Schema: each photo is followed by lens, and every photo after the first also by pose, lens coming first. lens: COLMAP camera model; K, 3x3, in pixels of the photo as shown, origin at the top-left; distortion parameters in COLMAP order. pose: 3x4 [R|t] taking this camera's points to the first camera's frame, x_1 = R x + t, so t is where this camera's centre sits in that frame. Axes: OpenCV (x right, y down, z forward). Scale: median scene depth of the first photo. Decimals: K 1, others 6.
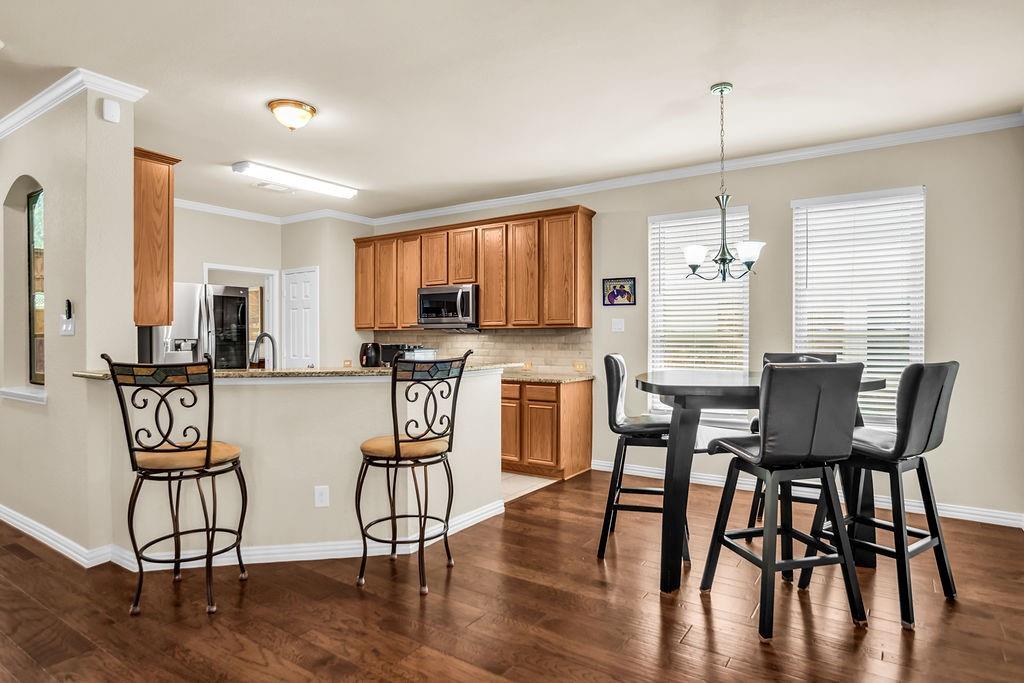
lens RADIAL K [[589.3, 0, 501.2], [0, 589.3, 339.9], [0, 0, 1]] dist [-0.021213, -0.000604]
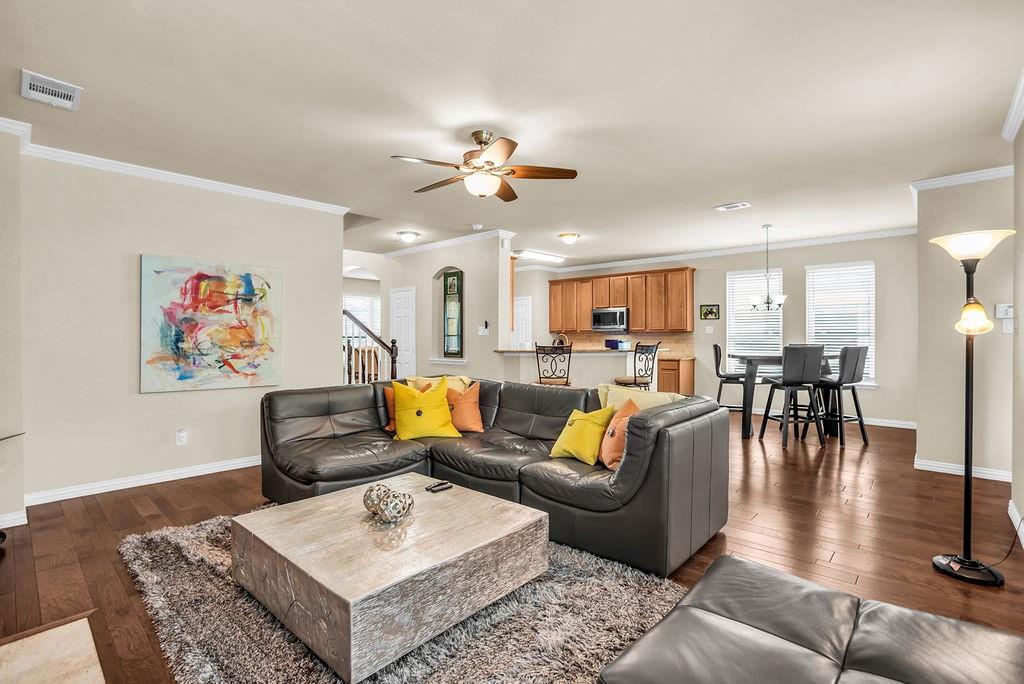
lens RADIAL K [[479.2, 0, 515.6], [0, 479.2, 336.4], [0, 0, 1]] dist [-0.033920, -0.000825]
pose [[0.991527, -0.000617, -0.129902, -0.282089], [-0.000036, 0.999987, -0.005018, 0.004468], [0.129904, 0.004980, 0.991514, -0.758641]]
